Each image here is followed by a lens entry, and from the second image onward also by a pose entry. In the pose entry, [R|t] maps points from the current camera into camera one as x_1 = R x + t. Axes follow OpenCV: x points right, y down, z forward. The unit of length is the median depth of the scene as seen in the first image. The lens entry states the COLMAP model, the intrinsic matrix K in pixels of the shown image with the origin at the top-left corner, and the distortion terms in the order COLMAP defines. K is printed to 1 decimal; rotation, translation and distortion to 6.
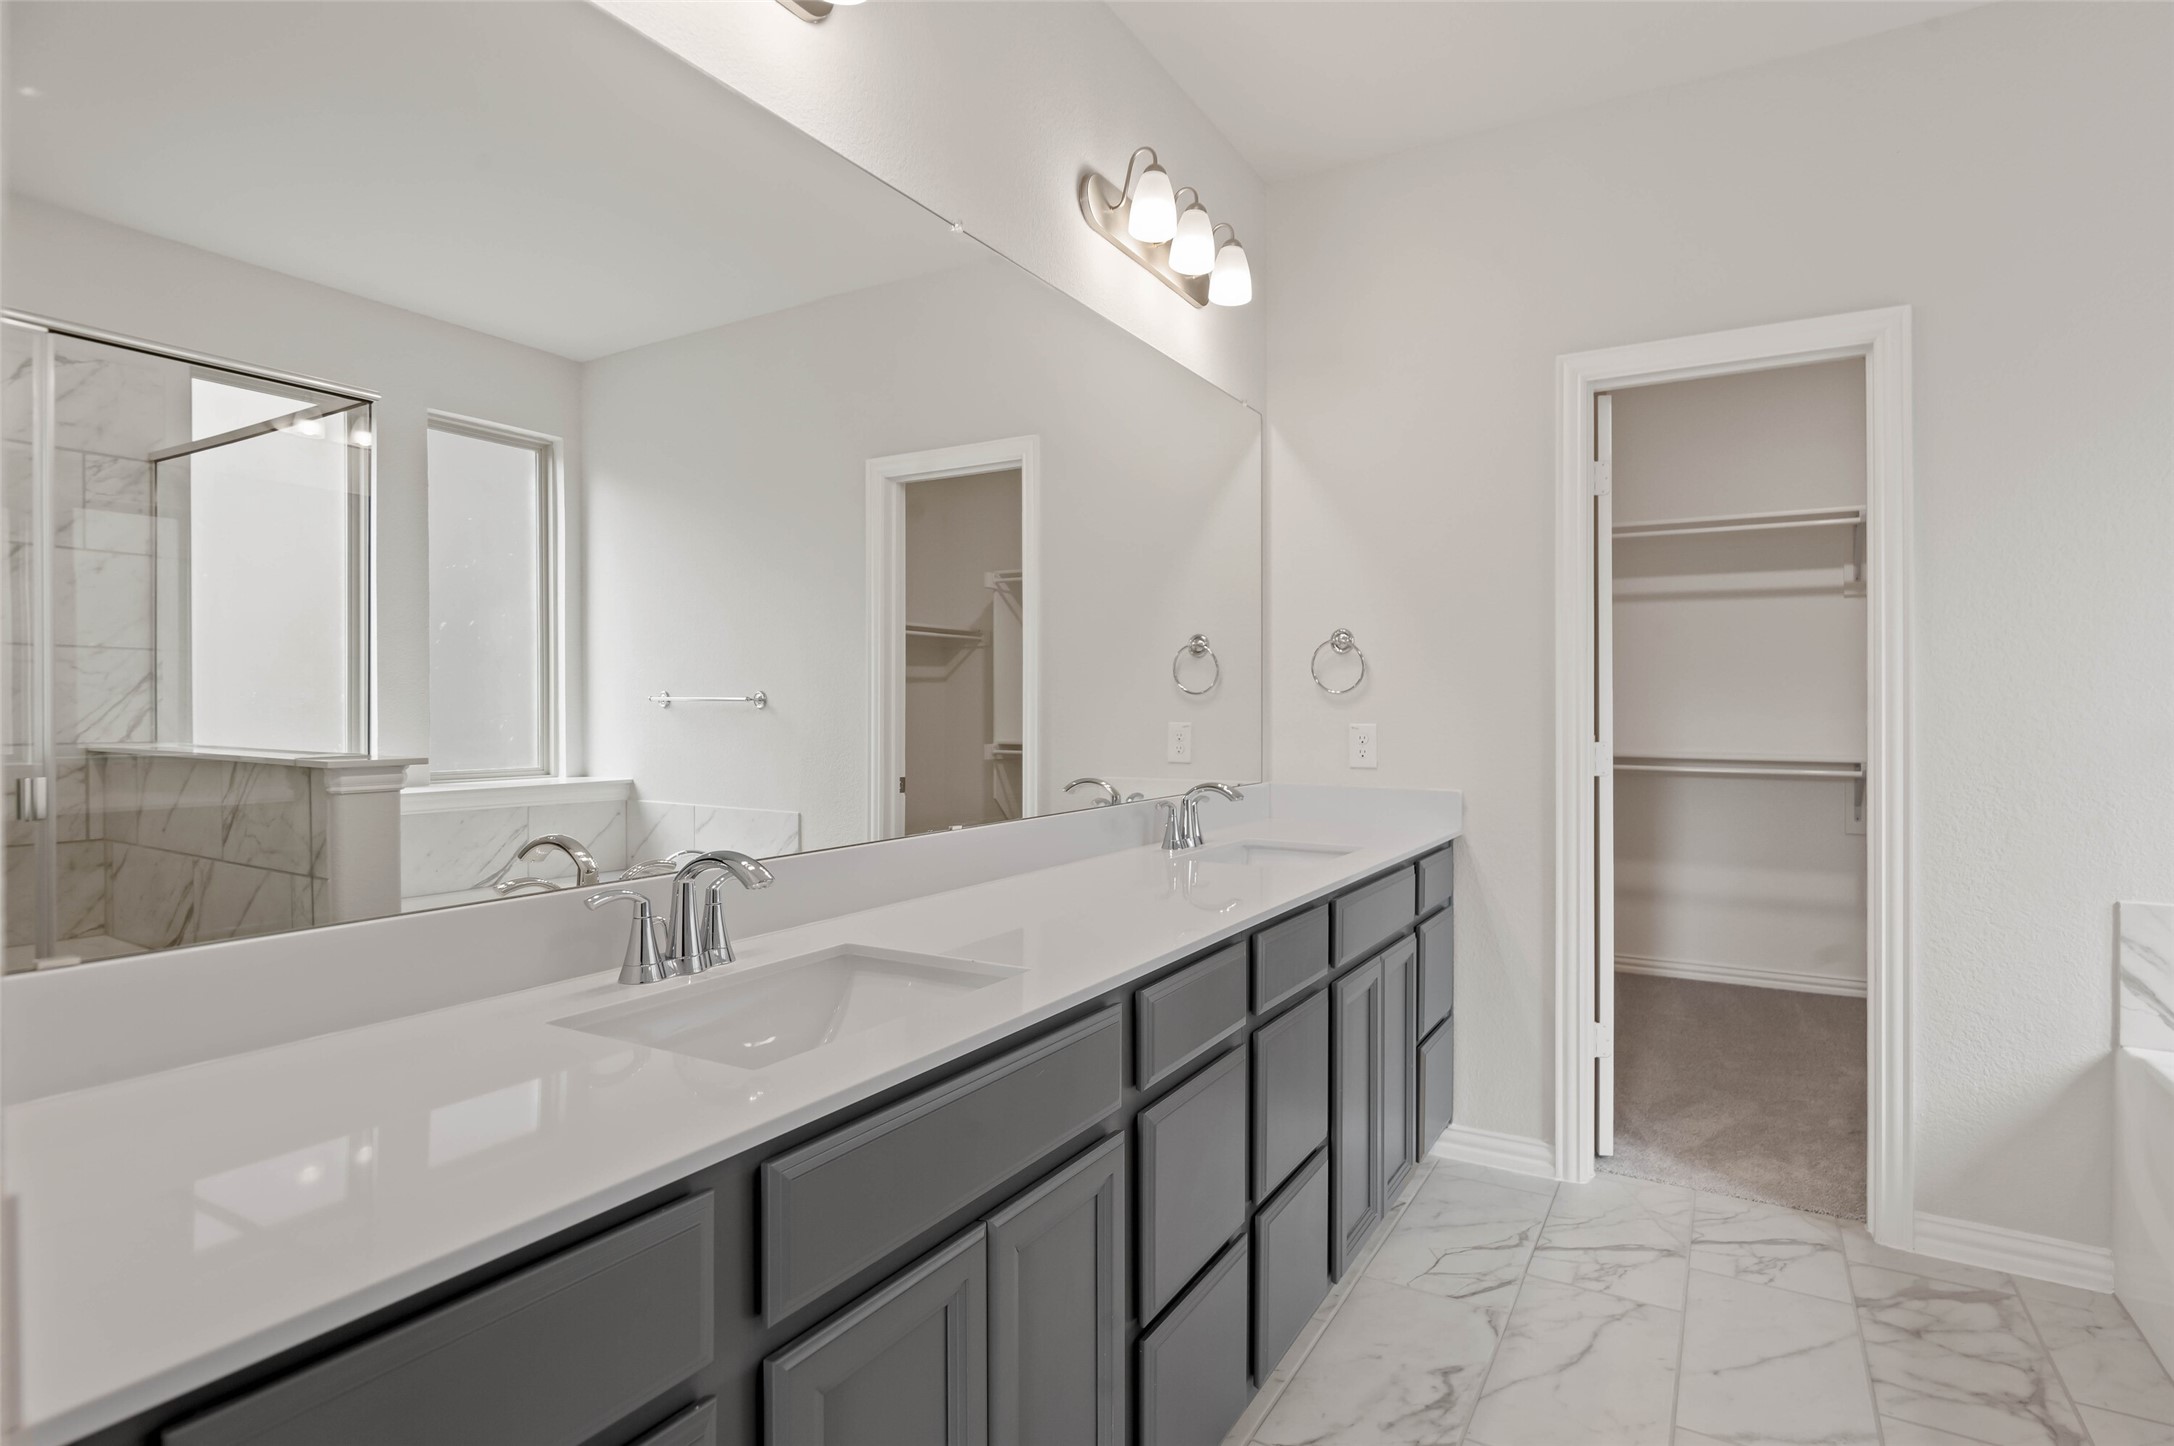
lens RADIAL K [[1092.5, 0, 1089.8], [0, 1092.5, 715.4], [0, 0, 1]] dist [-0.004477, -0.000645]
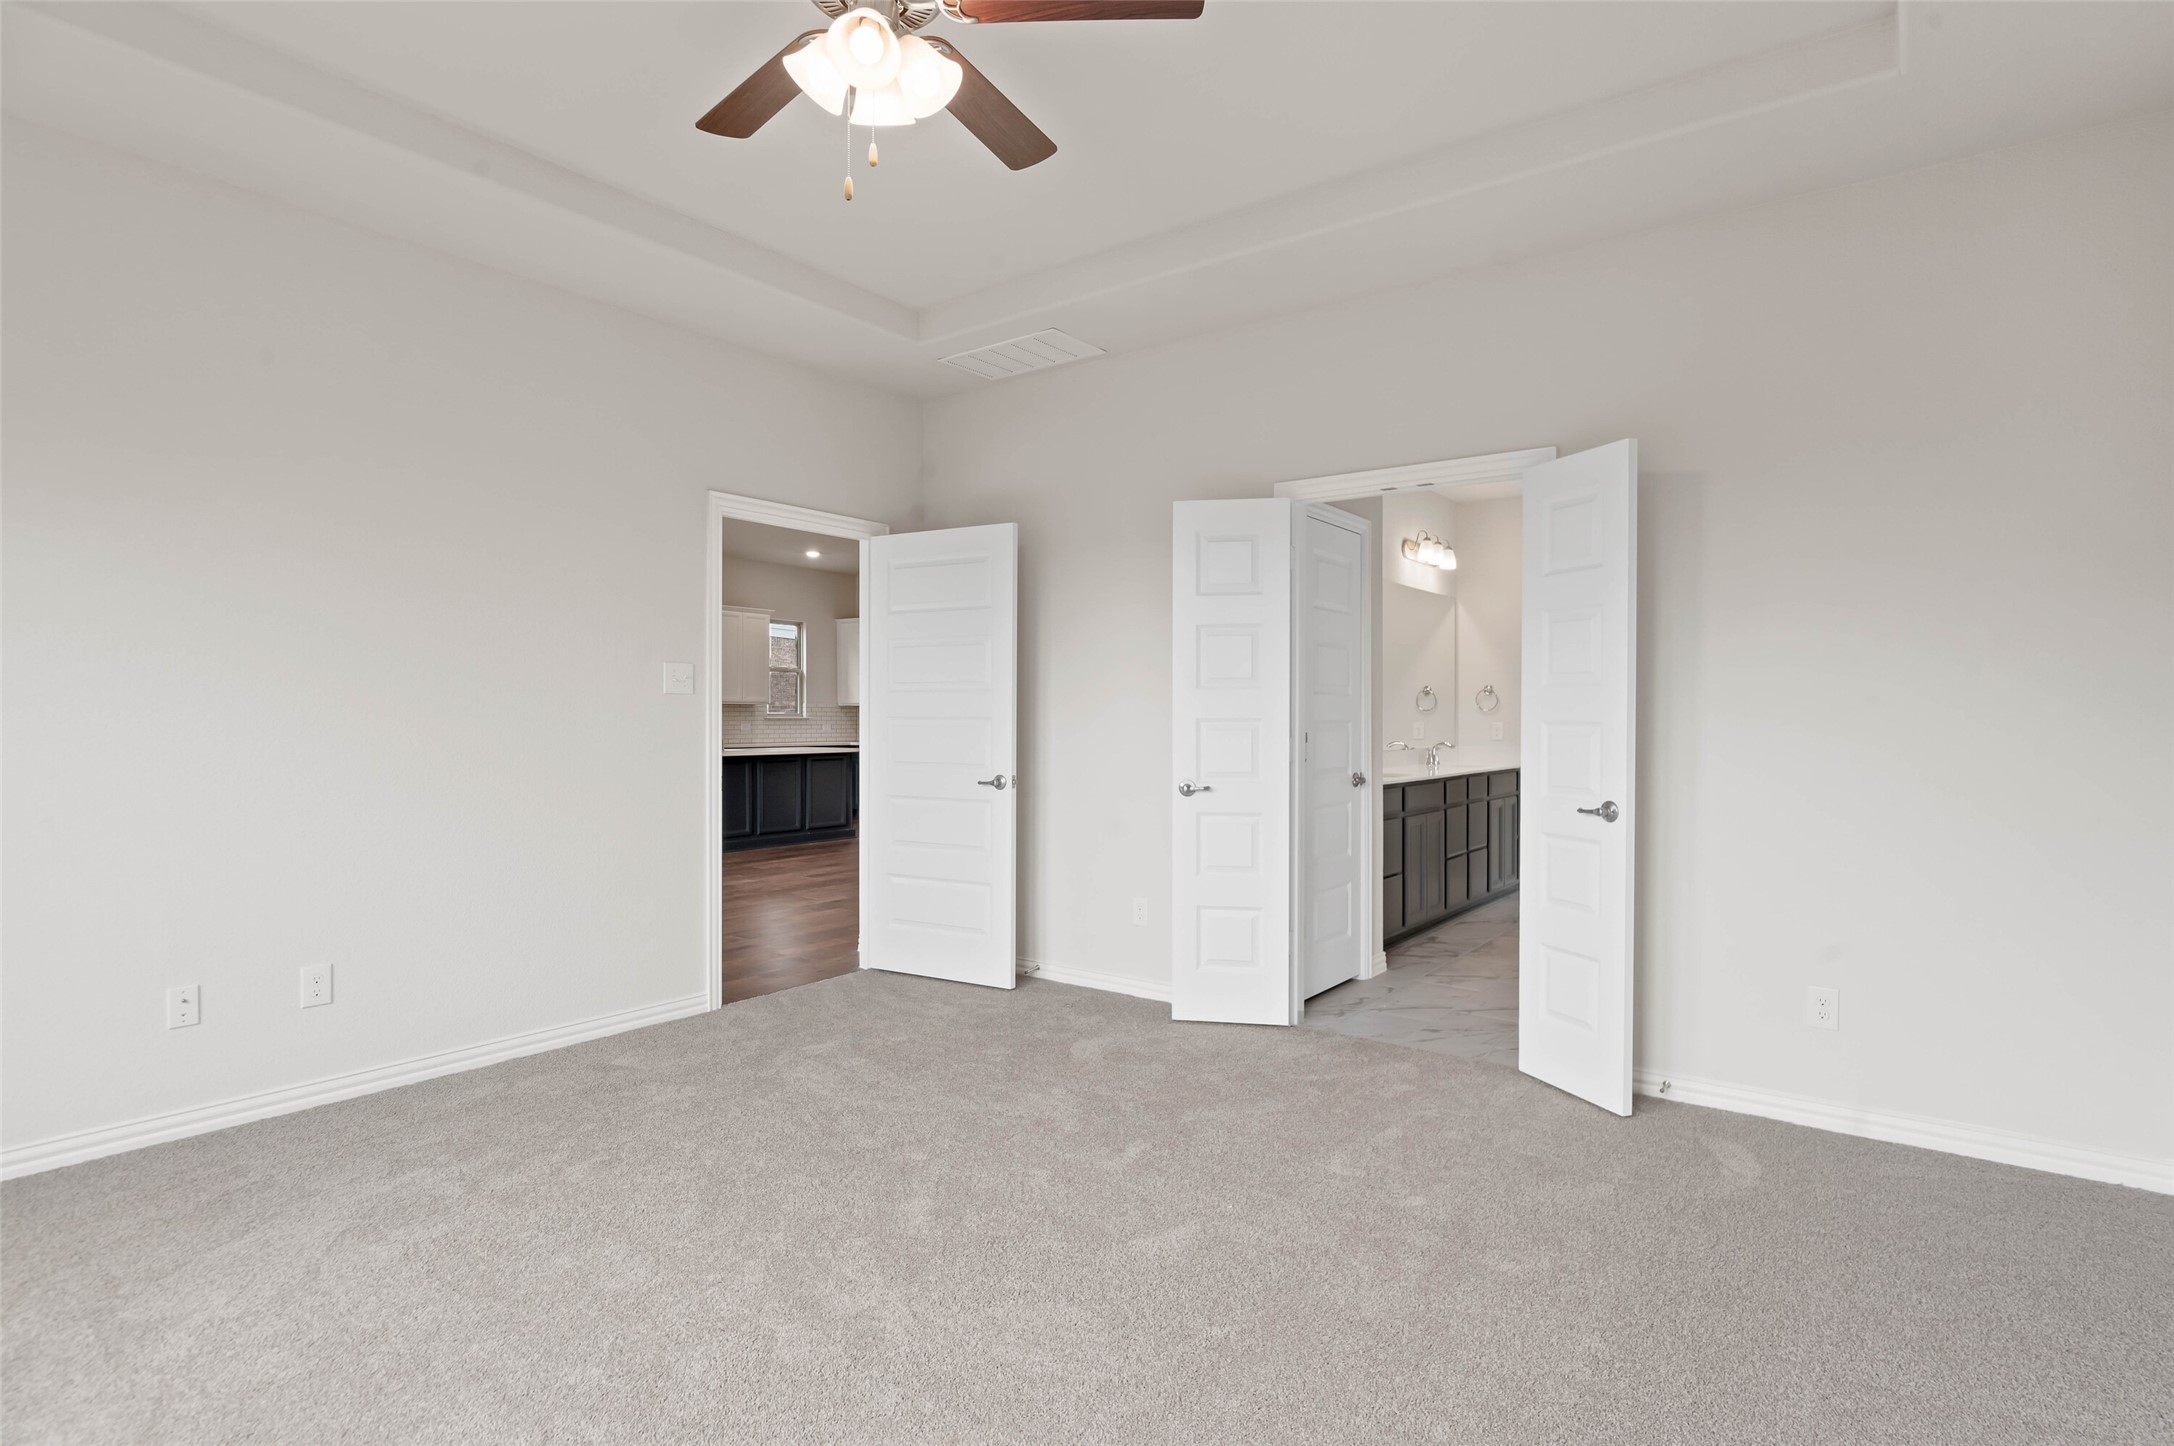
lens RADIAL K [[1092.5, 0, 1091.0], [0, 1092.5, 711.7], [0, 0, 1]] dist [-0.004477, -0.000645]
pose [[0.993267, 0.008002, -0.115569, -0.365139], [-0.009718, 0.999851, -0.014292, 0.023848], [0.115437, 0.015319, 0.993197, -1.508385]]
